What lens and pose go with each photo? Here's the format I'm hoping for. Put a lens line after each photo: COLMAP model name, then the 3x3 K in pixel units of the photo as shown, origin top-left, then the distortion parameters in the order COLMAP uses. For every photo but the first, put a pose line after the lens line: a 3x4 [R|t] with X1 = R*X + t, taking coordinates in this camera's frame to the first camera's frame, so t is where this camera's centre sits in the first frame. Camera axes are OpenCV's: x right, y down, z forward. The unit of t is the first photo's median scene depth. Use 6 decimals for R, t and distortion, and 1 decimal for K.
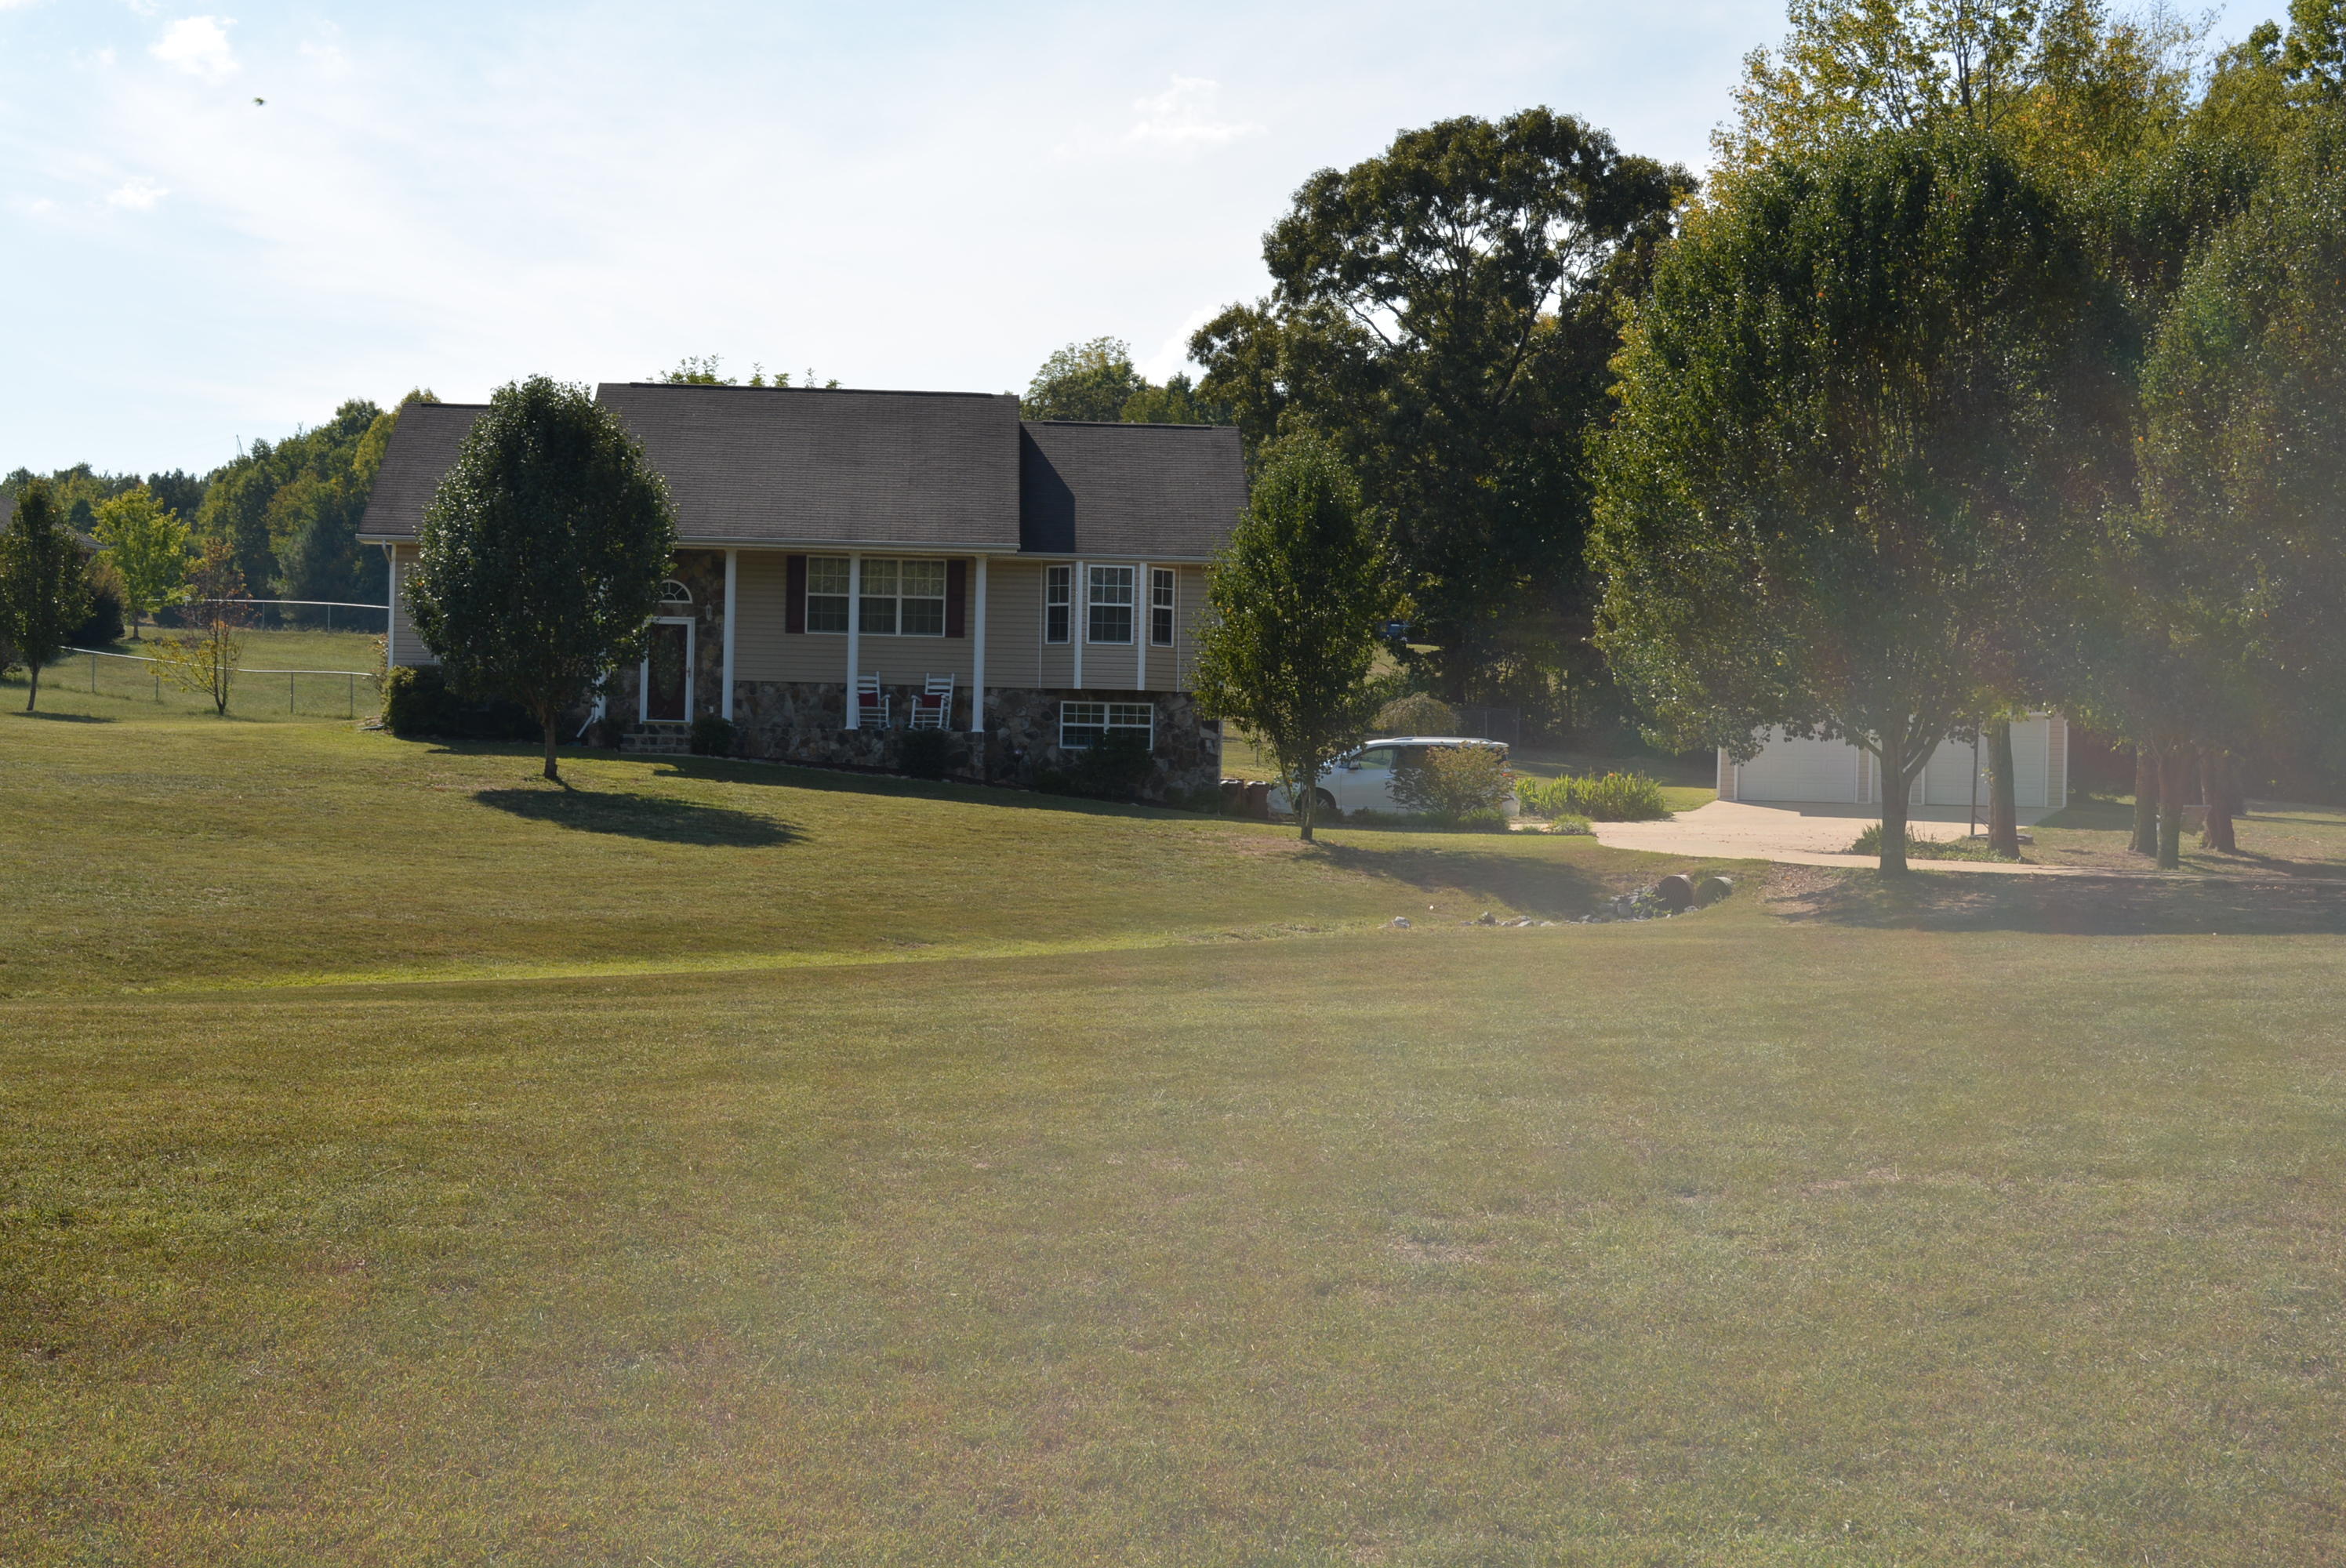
lens RADIAL K [[3599.3, 0, 1152.7], [0, 3599.3, 777.4], [0, 0, 1]] dist [-0.016383, 0.000000]
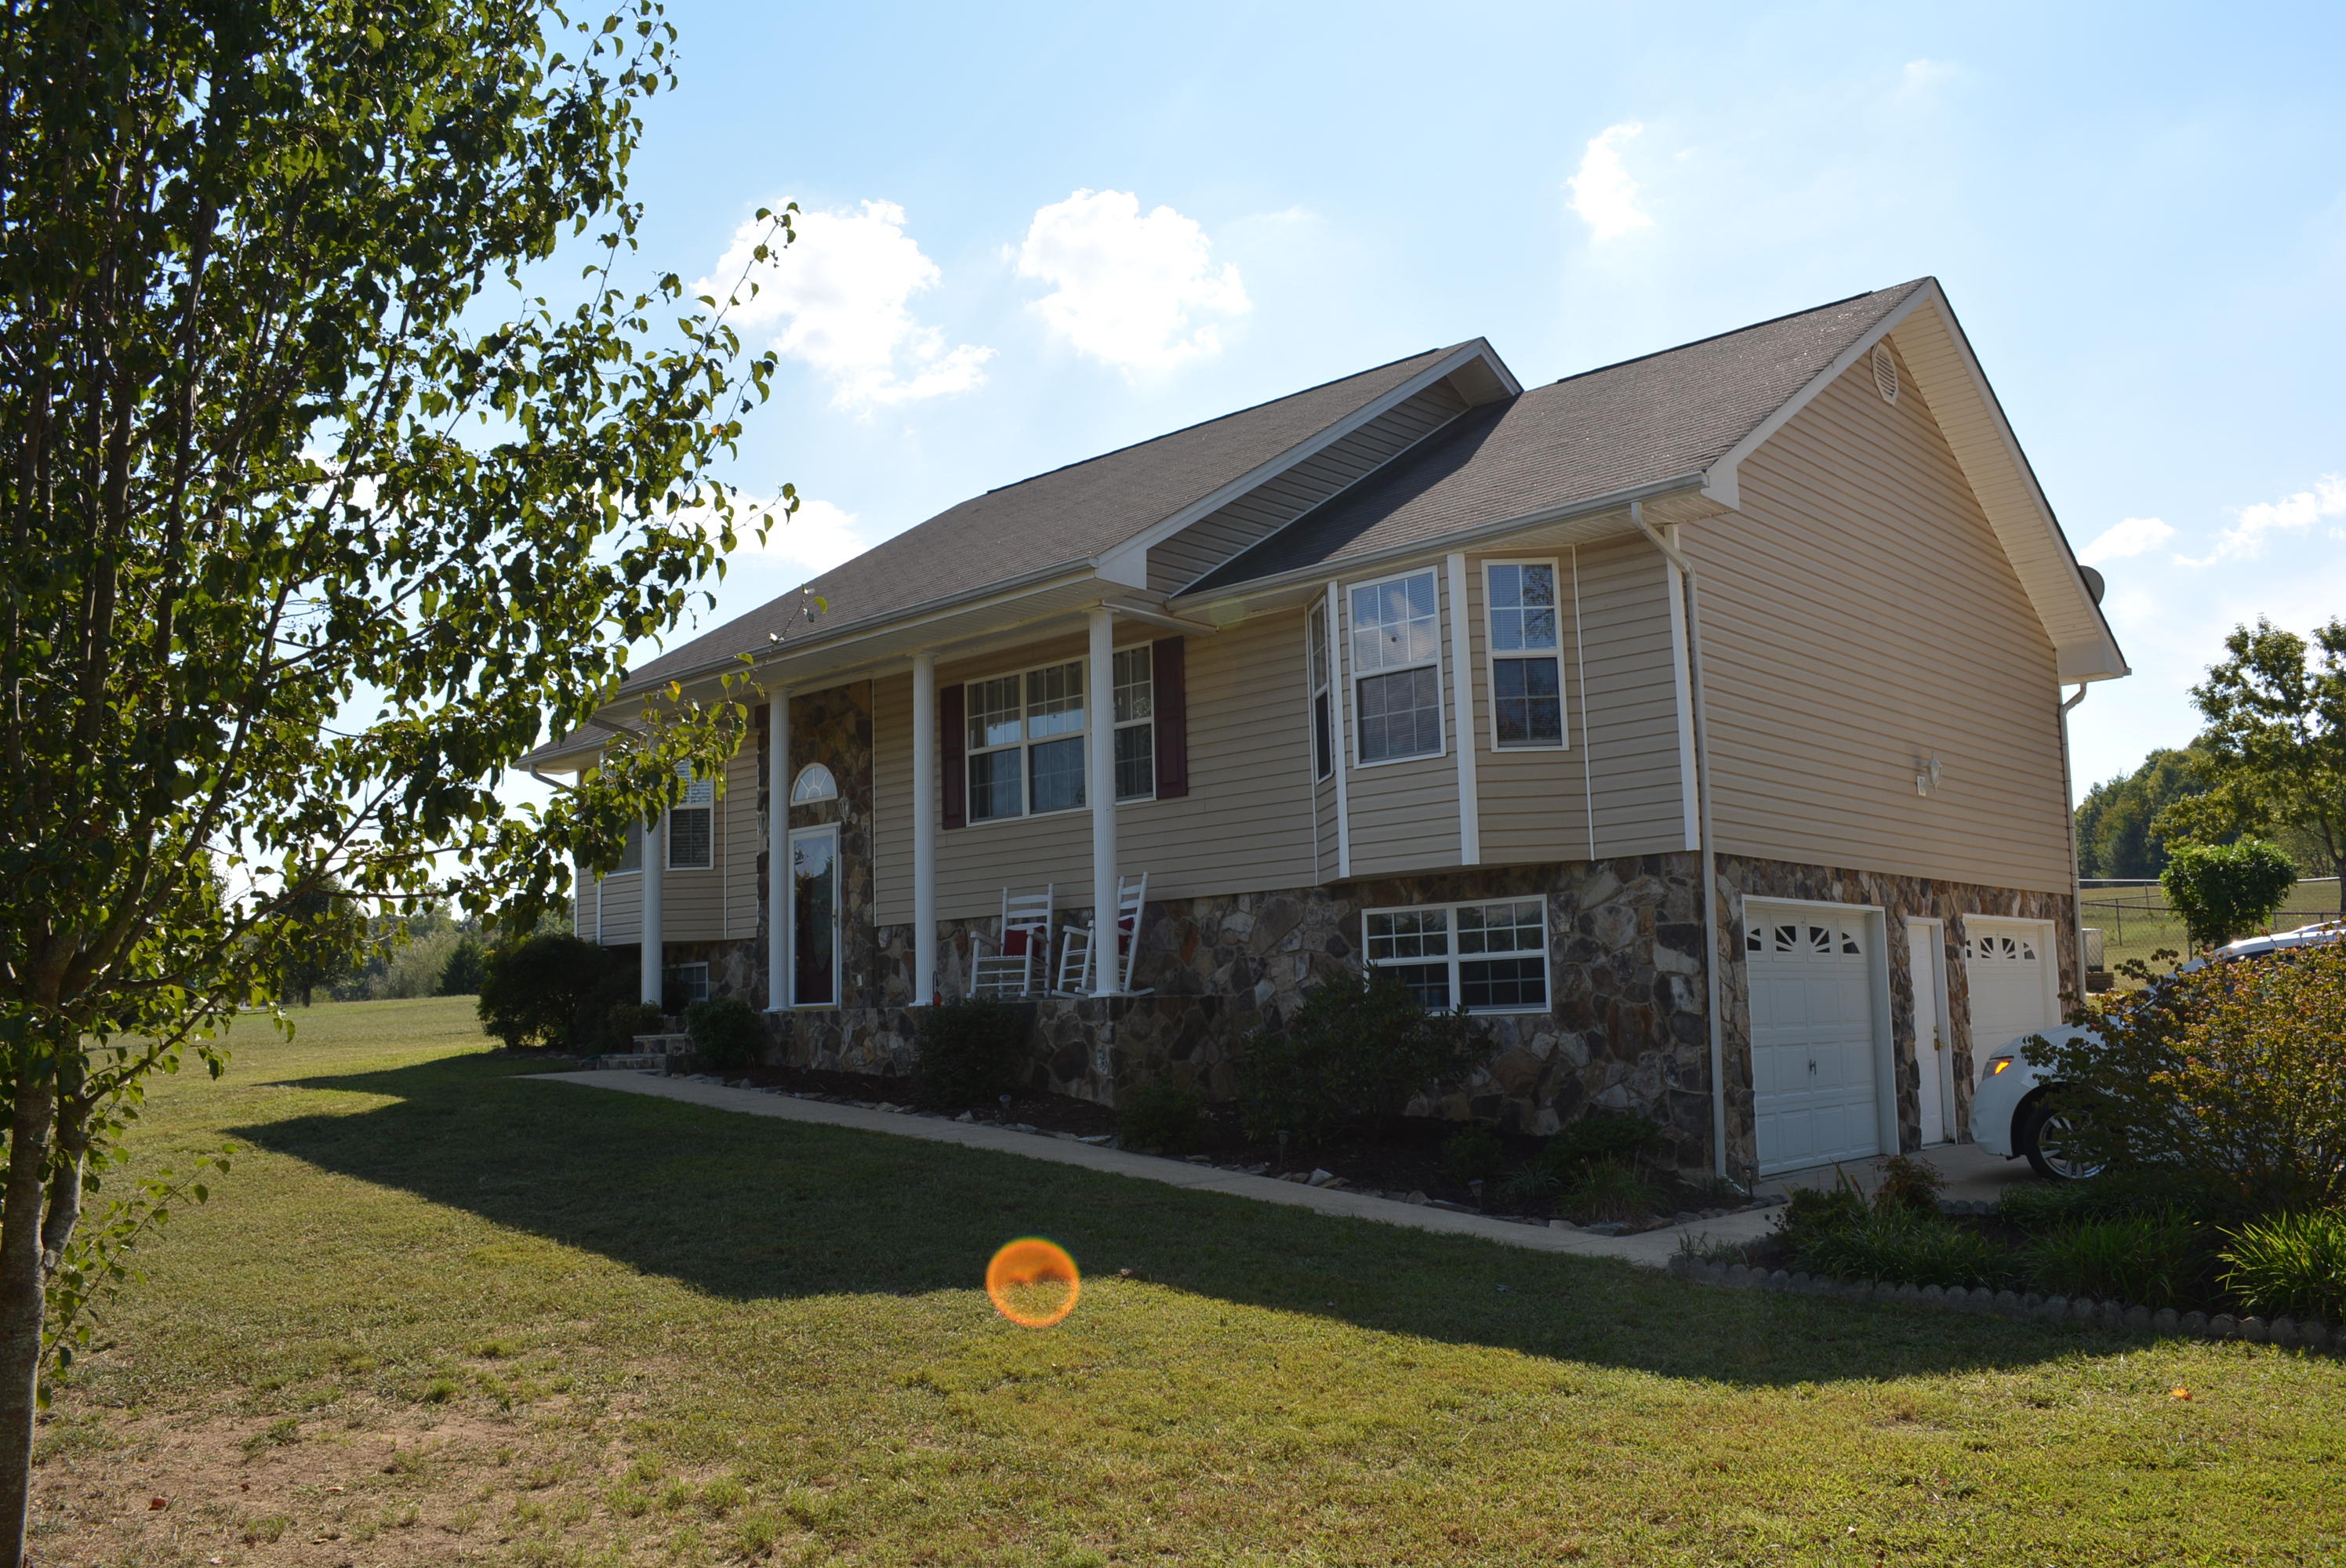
lens RADIAL K [[1852.5, 0, 1159.8], [0, 1852.5, 795.2], [0, 0, 1]] dist [-0.089664, 0.019014]
pose [[0.692584, -0.133718, -0.708835, 0.120938], [0.049506, 0.989162, -0.138228, -0.005391], [0.719636, 0.060643, 0.691698, 0.847199]]
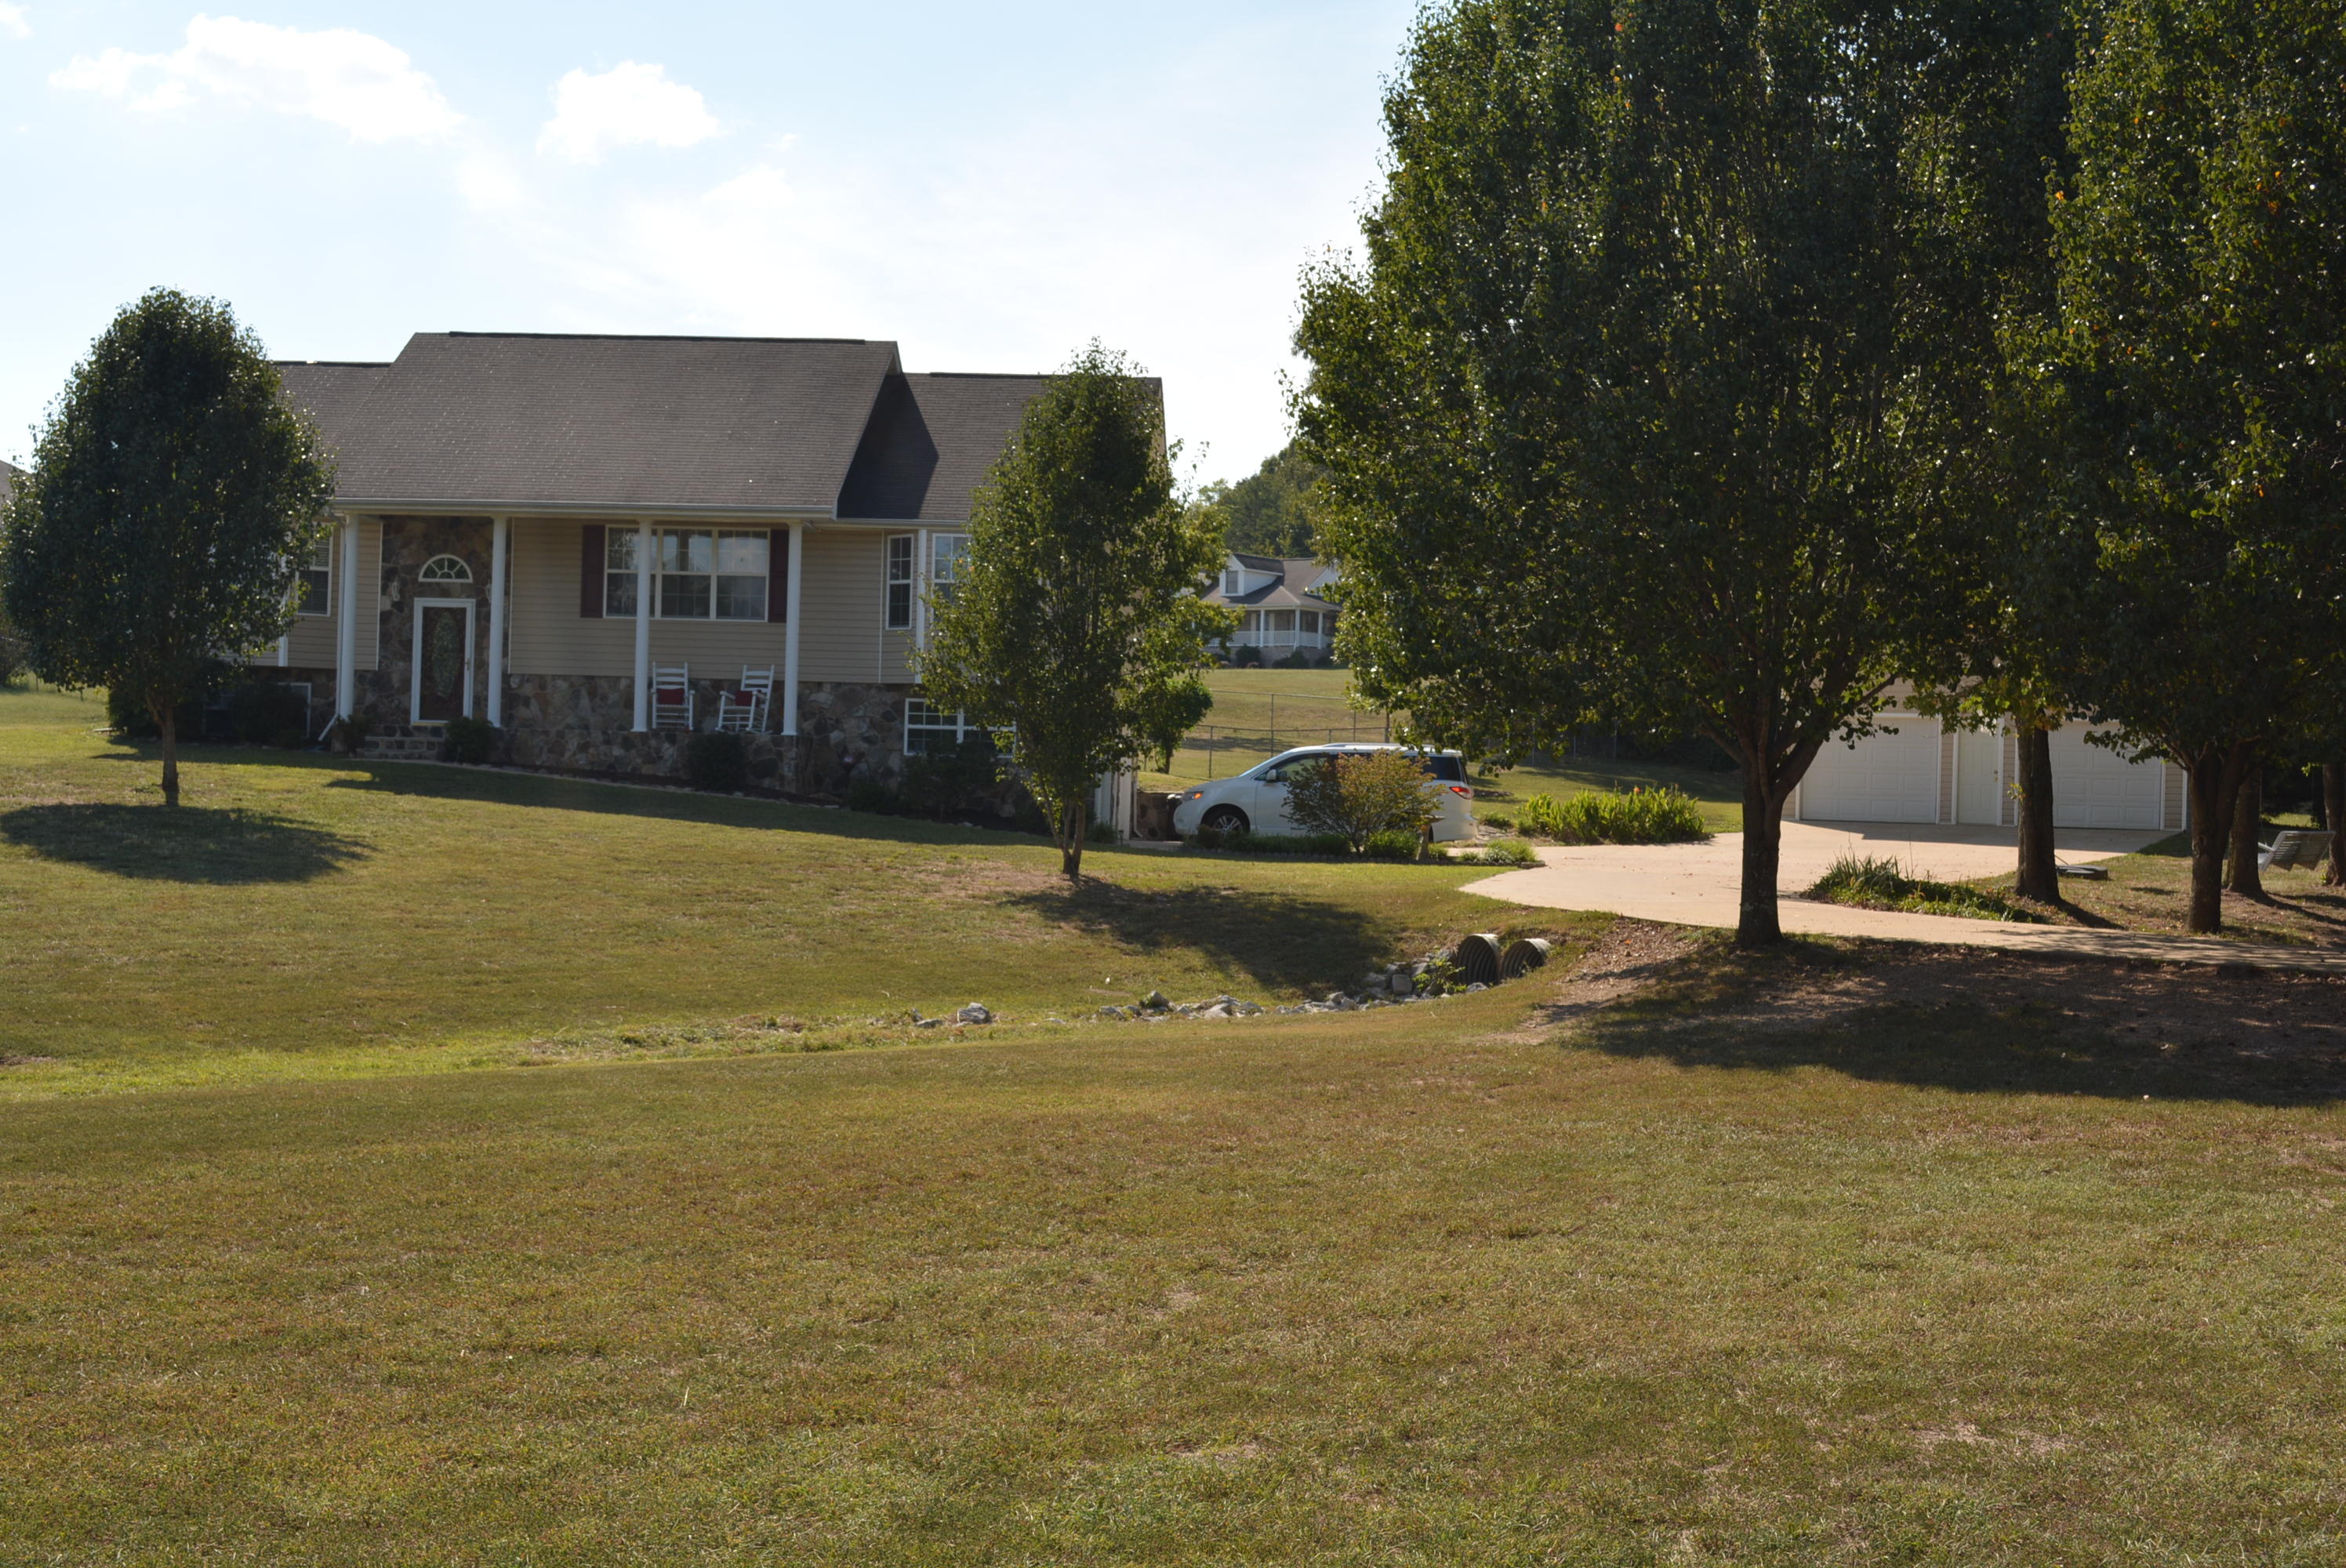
lens RADIAL K [[3069.0, 0, 1155.0], [0, 3069.0, 825.9], [0, 0, 1]] dist [-0.032871, 0.000000]
pose [[0.993243, 0.004733, -0.115959, 0.116618], [-0.003370, 0.999923, 0.011953, -0.000509], [0.116006, -0.011481, 0.993182, 0.310833]]
